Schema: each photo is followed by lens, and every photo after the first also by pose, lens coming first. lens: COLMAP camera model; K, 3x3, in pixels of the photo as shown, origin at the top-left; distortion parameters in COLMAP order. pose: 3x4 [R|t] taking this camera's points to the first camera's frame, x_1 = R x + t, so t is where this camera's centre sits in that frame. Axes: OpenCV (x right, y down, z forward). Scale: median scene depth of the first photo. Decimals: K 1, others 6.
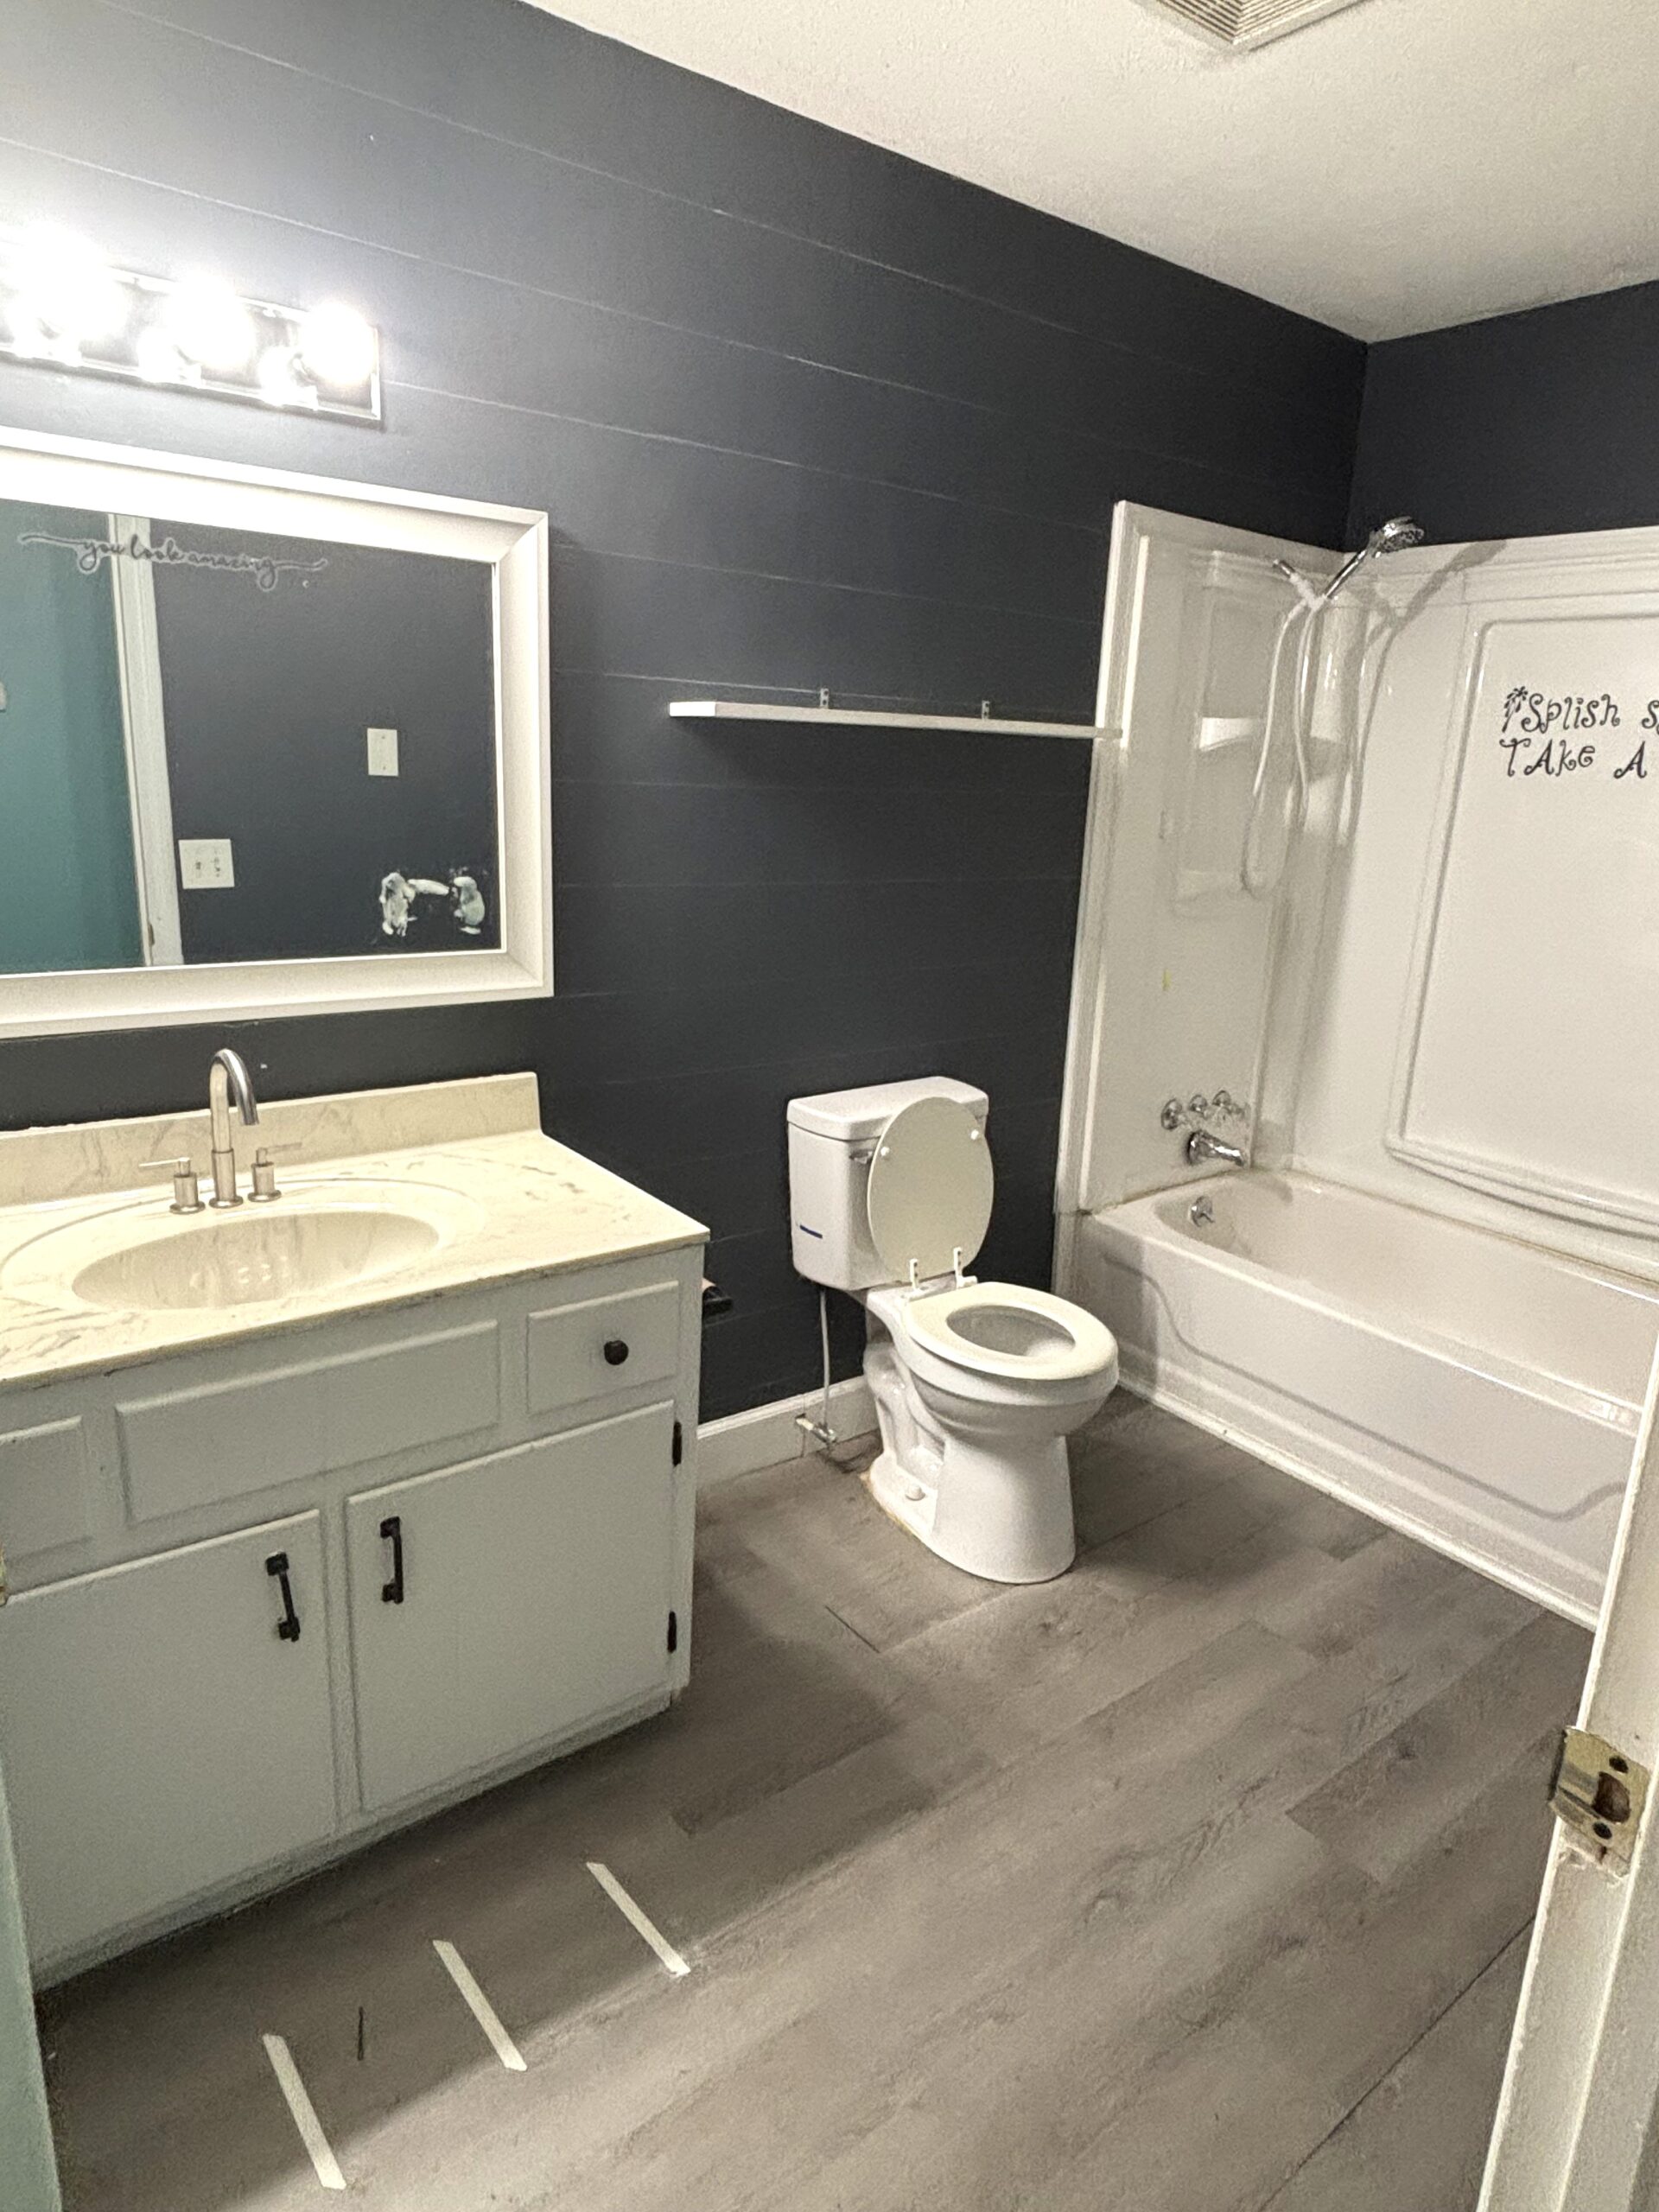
lens RADIAL K [[1310.3, 0, 828.9], [0, 1310.3, 1098.3], [0, 0, 1]] dist [0.048610, -0.066979]
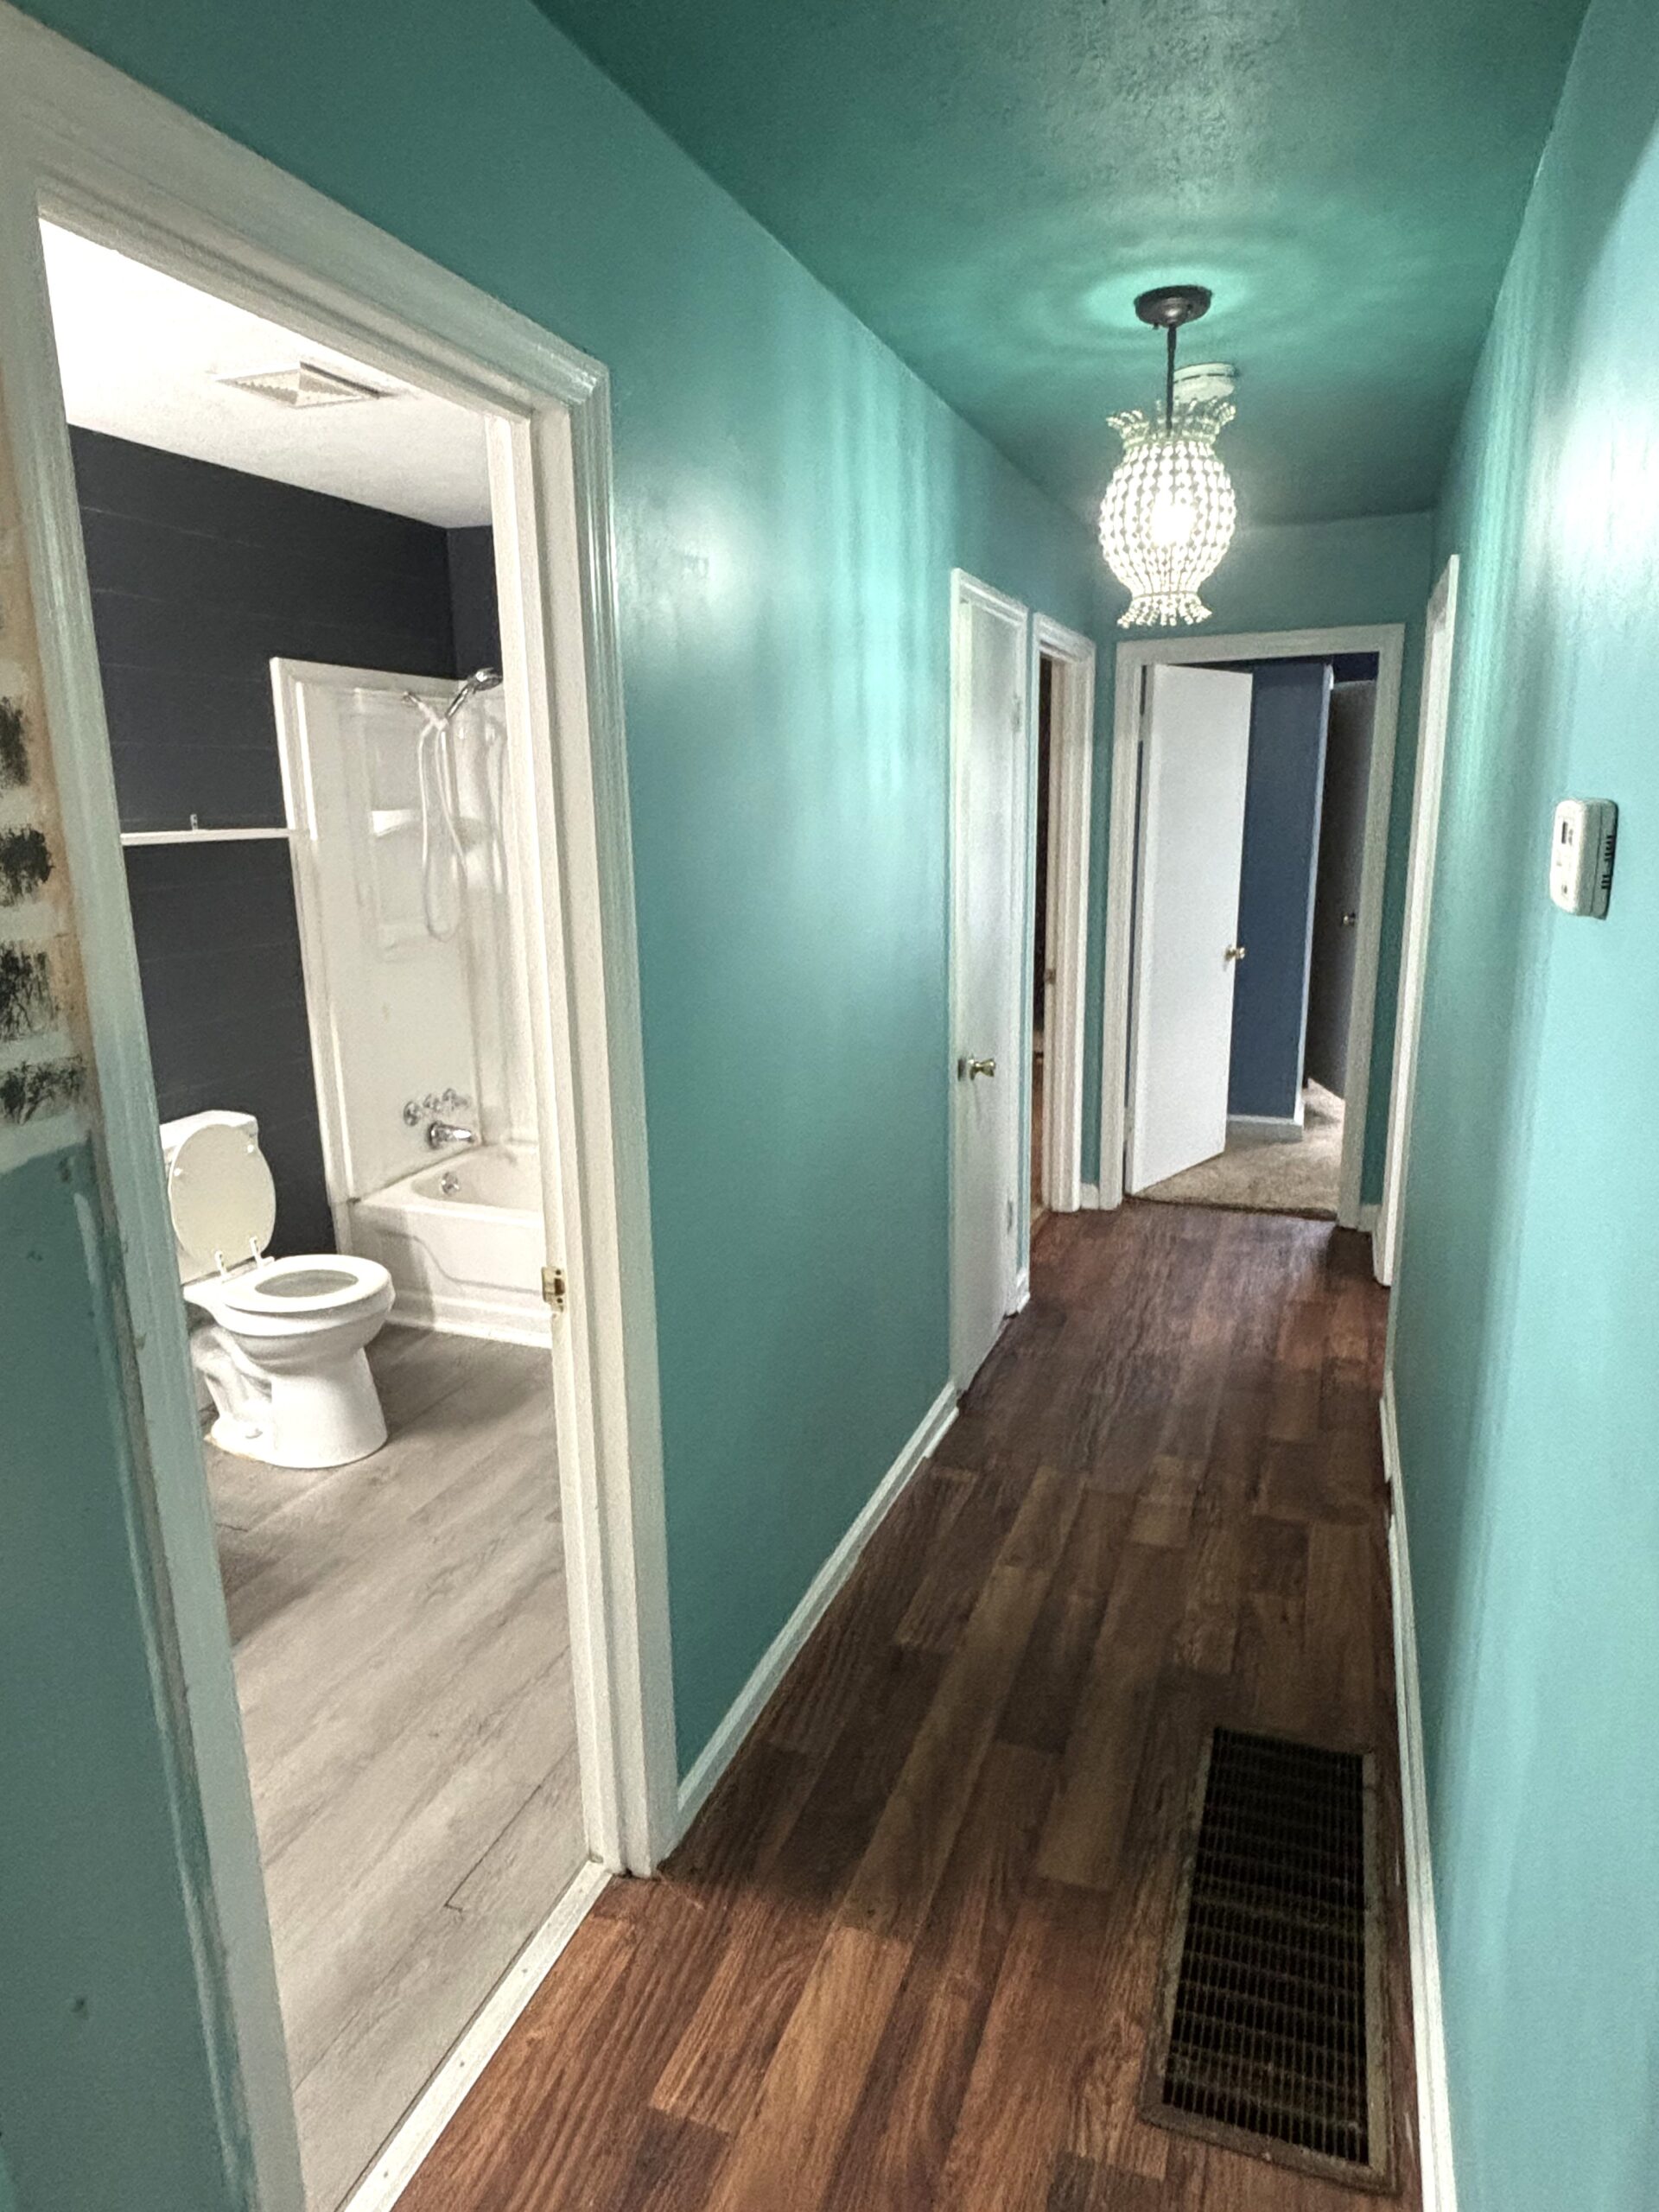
lens RADIAL K [[1310.3, 0, 828.9], [0, 1310.3, 1098.3], [0, 0, 1]] dist [0.048610, -0.066979]
pose [[0.843158, -0.169563, 0.510229, -0.054157], [0.179100, 0.983348, 0.030829, 0.035344], [-0.506960, 0.065388, 0.859486, -0.349488]]
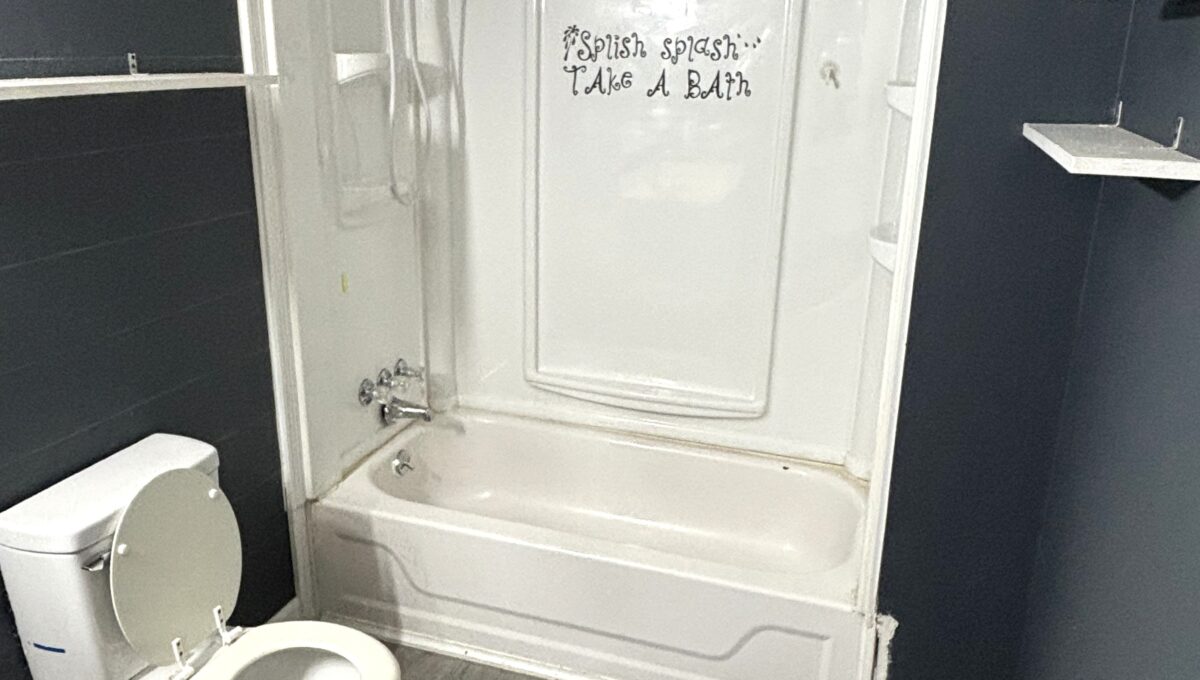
lens RADIAL K [[953.0, 0, 606.1], [0, 953.0, 349.5], [0, 0, 1]] dist [0.087084, -0.122697]
pose [[0.826748, -0.191318, 0.529041, -0.008127], [0.152203, 0.981394, 0.117051, -0.104188], [-0.541592, -0.016250, 0.840484, 0.186087]]
